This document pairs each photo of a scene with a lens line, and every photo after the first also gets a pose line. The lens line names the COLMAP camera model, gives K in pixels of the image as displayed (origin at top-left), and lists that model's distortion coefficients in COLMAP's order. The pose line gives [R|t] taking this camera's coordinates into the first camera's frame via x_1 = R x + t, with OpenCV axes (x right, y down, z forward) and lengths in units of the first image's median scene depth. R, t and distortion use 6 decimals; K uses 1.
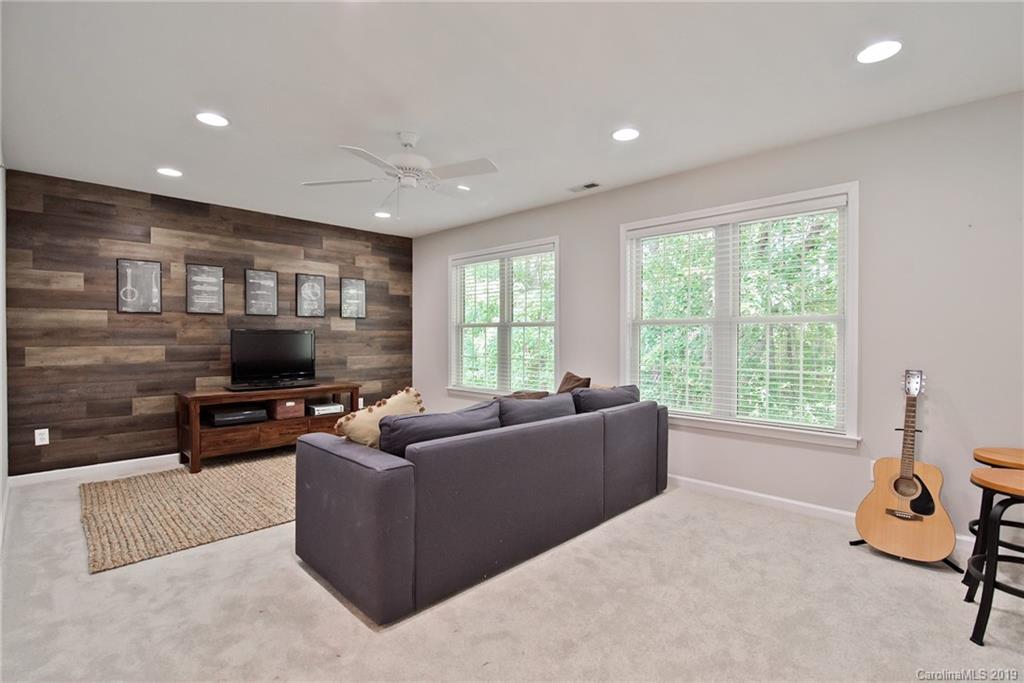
lens RADIAL K [[473.8, 0, 508.1], [0, 473.8, 345.0], [0, 0, 1]] dist [-0.020979, 0.006057]
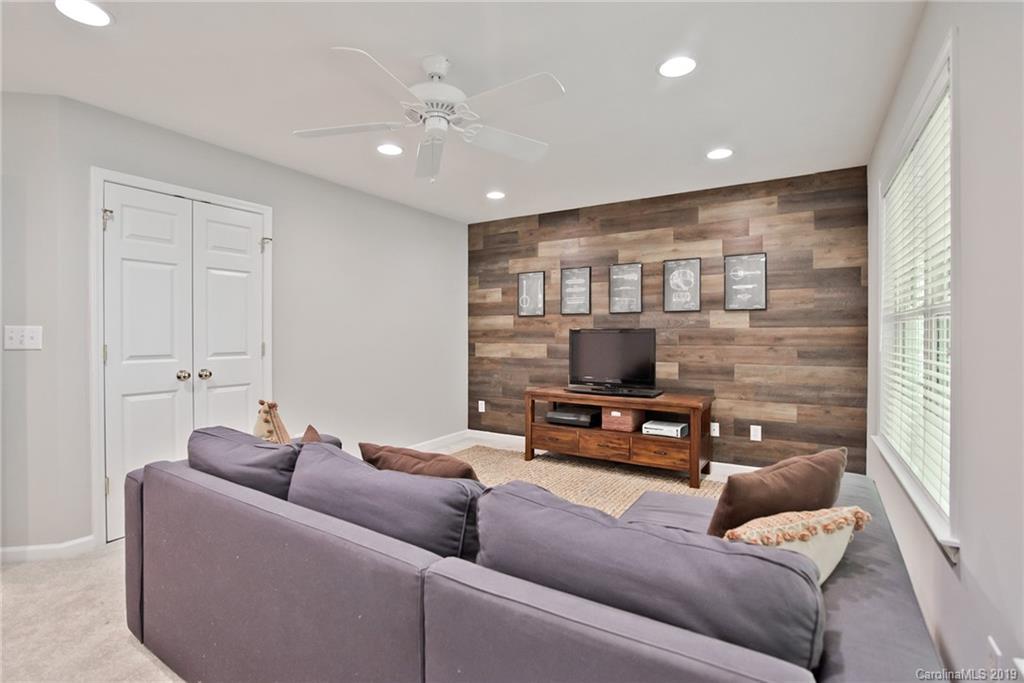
lens RADIAL K [[473.8, 0, 508.1], [0, 473.8, 345.0], [0, 0, 1]] dist [-0.020979, 0.006057]
pose [[0.223428, 0.023871, -0.974428, 0.349838], [-0.015599, 0.999660, 0.020912, -0.018074], [0.974596, 0.010527, 0.223724, 0.619383]]
